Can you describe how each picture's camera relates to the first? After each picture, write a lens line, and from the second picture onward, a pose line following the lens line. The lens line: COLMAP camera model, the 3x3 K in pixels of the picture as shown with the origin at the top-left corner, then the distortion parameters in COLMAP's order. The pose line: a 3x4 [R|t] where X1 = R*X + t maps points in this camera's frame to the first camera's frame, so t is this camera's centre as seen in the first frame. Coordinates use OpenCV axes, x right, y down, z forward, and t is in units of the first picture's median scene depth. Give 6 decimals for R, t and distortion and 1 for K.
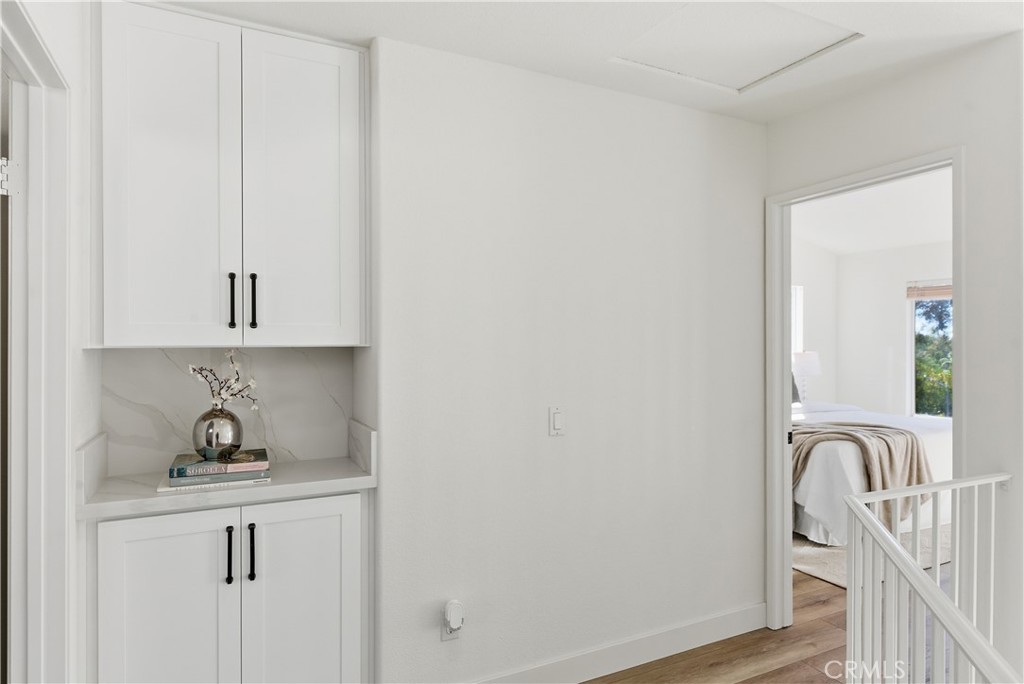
lens RADIAL K [[598.3, 0, 513.3], [0, 598.3, 342.8], [0, 0, 1]] dist [-0.006525, -0.000877]
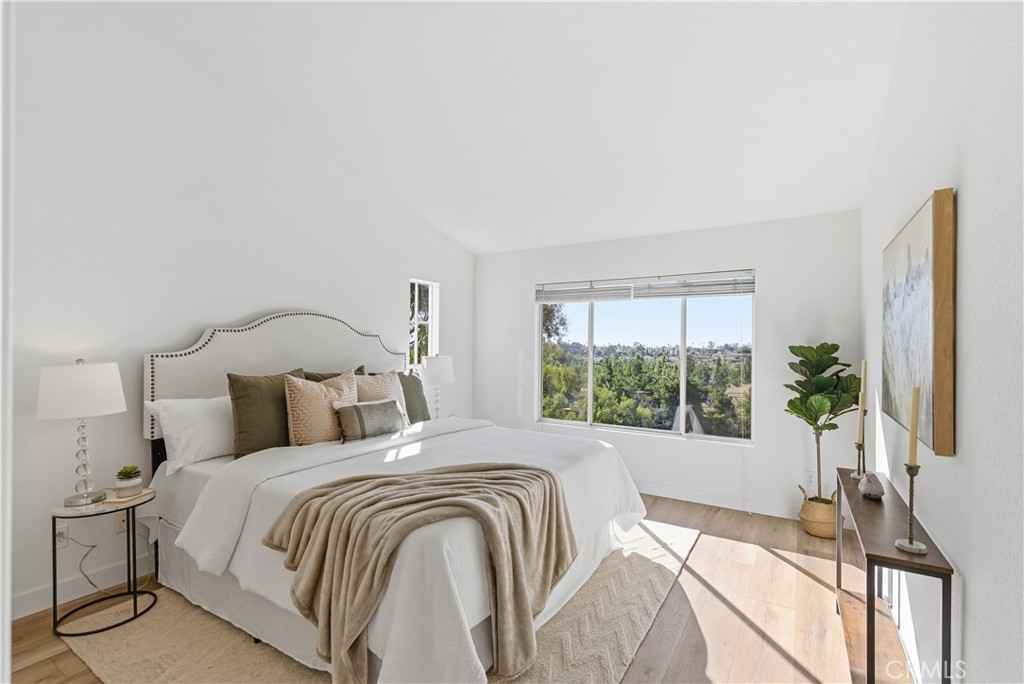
lens RADIAL K [[468.1, 0, 516.5], [0, 468.1, 346.0], [0, 0, 1]] dist [0.000623, -0.000285]
pose [[0.846632, 0.007858, 0.532120, 0.355774], [-0.006794, 0.999969, -0.003958, 0.003135], [-0.532135, -0.000264, 0.846660, 0.578244]]
